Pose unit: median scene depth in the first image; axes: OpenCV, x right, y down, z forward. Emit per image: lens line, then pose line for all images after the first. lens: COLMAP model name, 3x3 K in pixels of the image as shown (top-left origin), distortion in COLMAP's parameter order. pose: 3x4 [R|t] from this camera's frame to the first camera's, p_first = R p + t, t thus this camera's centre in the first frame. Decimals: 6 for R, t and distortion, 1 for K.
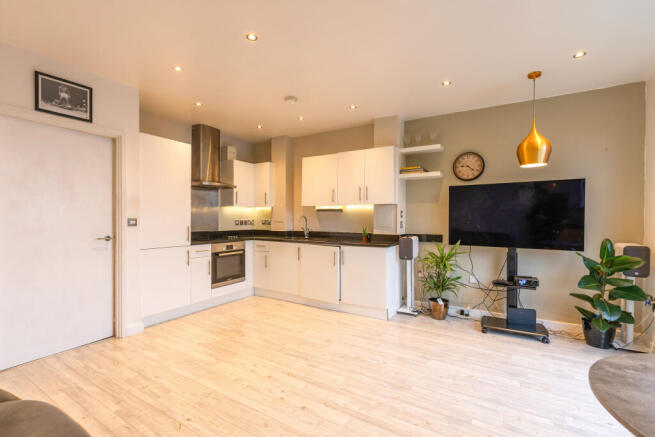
lens RADIAL K [[297.2, 0, 325.2], [0, 297.2, 219.5], [0, 0, 1]] dist [-0.000232, -0.002017]
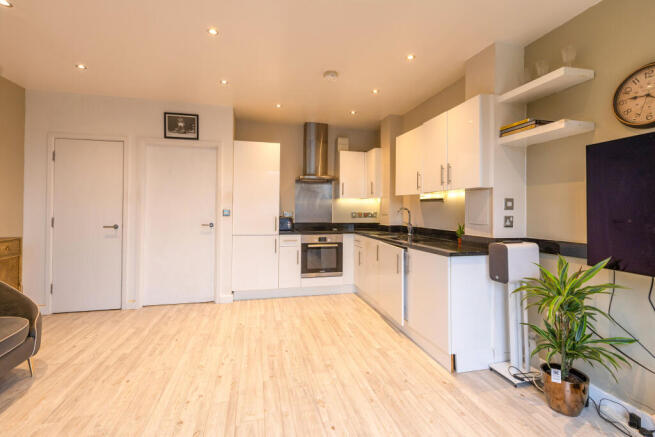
lens RADIAL K [[297.2, 0, 325.7], [0, 297.2, 204.8], [0, 0, 1]] dist [-0.000232, -0.002017]
pose [[0.706034, -0.011427, -0.708086, 0.456532], [-0.007374, 0.999697, -0.023486, 0.000605], [0.708140, 0.021804, 0.705735, 0.350615]]
